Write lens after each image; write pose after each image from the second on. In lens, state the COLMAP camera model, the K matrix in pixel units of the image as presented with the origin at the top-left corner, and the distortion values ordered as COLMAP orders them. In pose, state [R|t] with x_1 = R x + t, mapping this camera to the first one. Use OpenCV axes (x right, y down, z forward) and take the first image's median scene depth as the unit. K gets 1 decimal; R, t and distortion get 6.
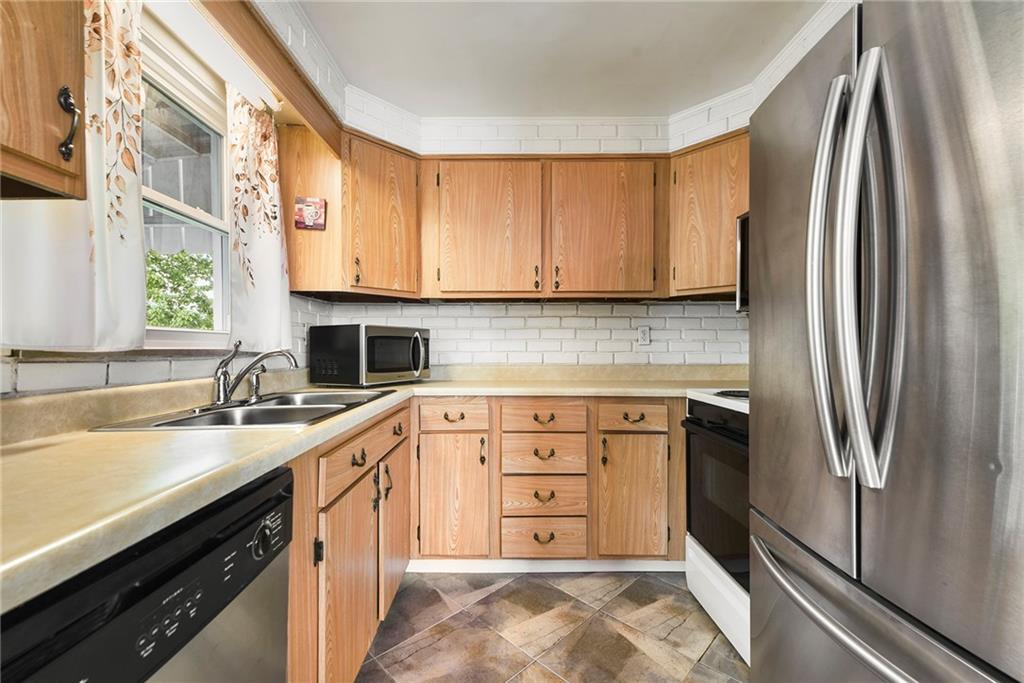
lens RADIAL K [[431.2, 0, 515.3], [0, 431.2, 355.1], [0, 0, 1]] dist [0.007837, -0.000229]
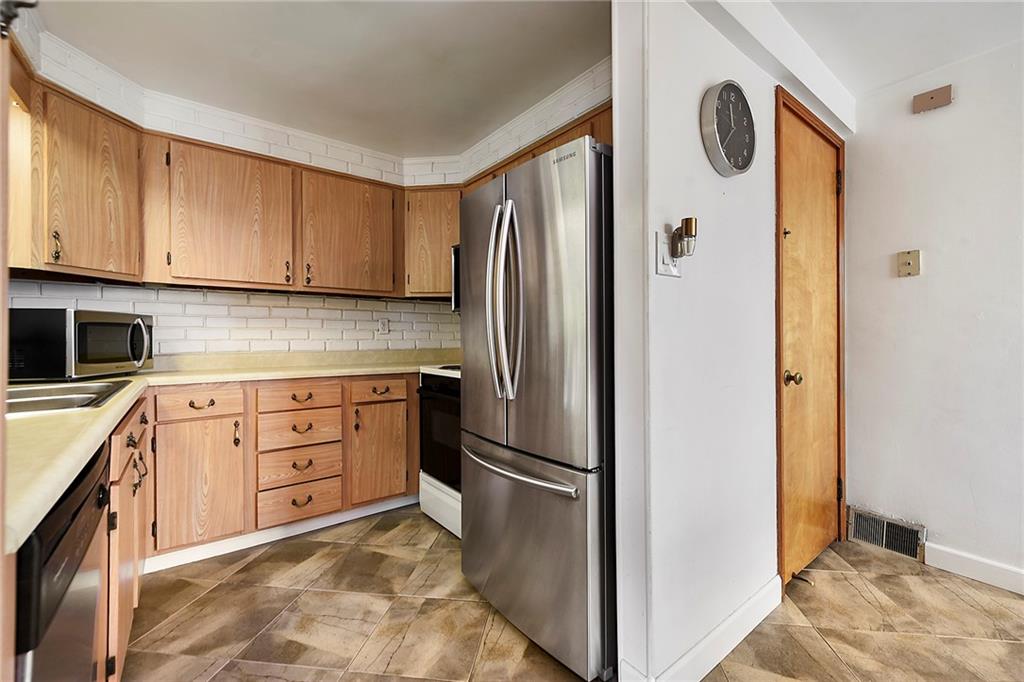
lens RADIAL K [[418.7, 0, 525.4], [0, 418.7, 337.5], [0, 0, 1]] dist [0.009886, -0.000556]
pose [[0.794569, 0.001481, 0.607173, -0.139823], [0.007087, 0.999906, -0.011714, 0.004045], [-0.607133, 0.013611, 0.794484, -0.253893]]
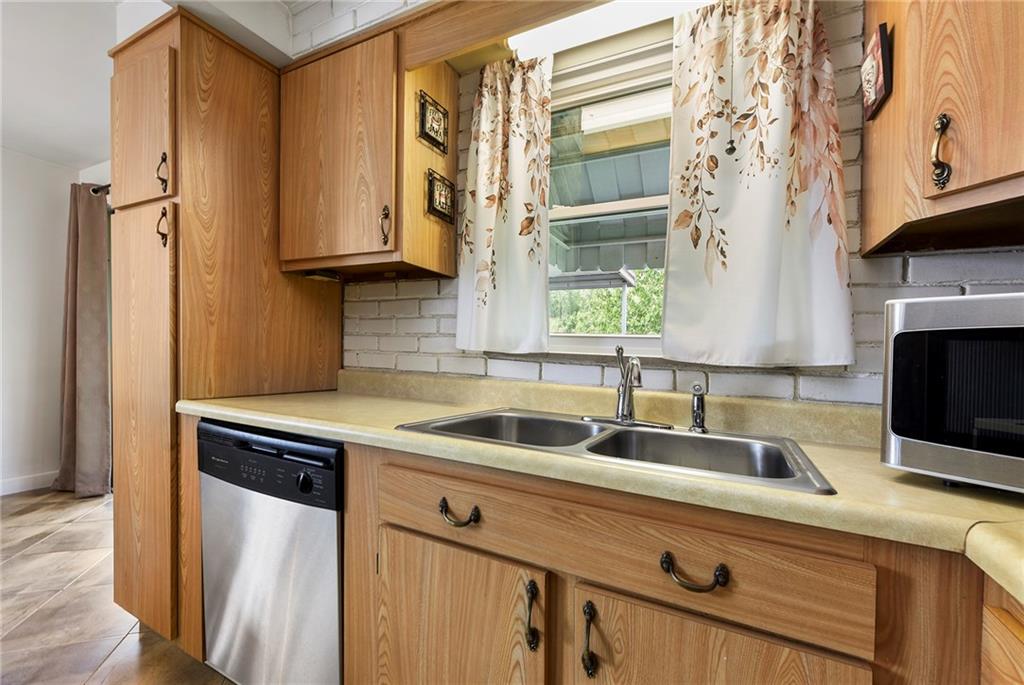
lens RADIAL K [[418.5, 0, 524.0], [0, 418.5, 356.2], [0, 0, 1]] dist [0.001230, -0.000033]
pose [[-0.455323, -0.004784, -0.890314, 0.102325], [-0.054410, 0.998266, 0.022462, -0.015772], [0.888662, 0.058669, -0.454794, 0.897386]]
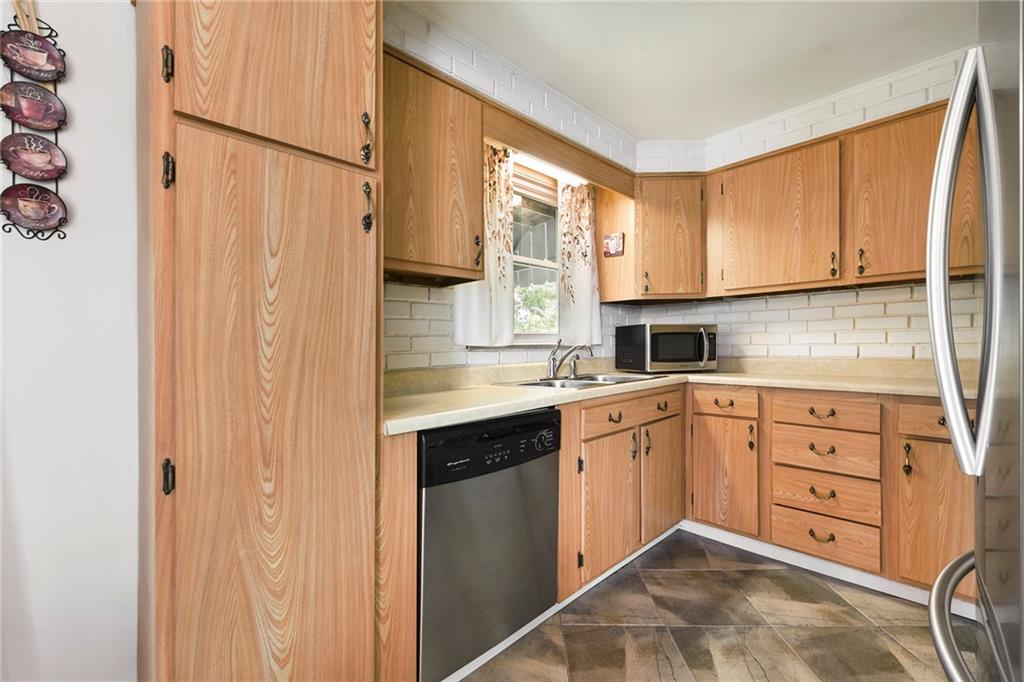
lens RADIAL K [[423.3, 0, 507.9], [0, 423.3, 345.7], [0, 0, 1]] dist [0.003654, -0.000081]
pose [[0.684900, -0.006475, -0.728608, 0.278234], [-0.000080, 0.999960, -0.008962, 0.004212], [0.728637, 0.006196, 0.684872, -0.165240]]
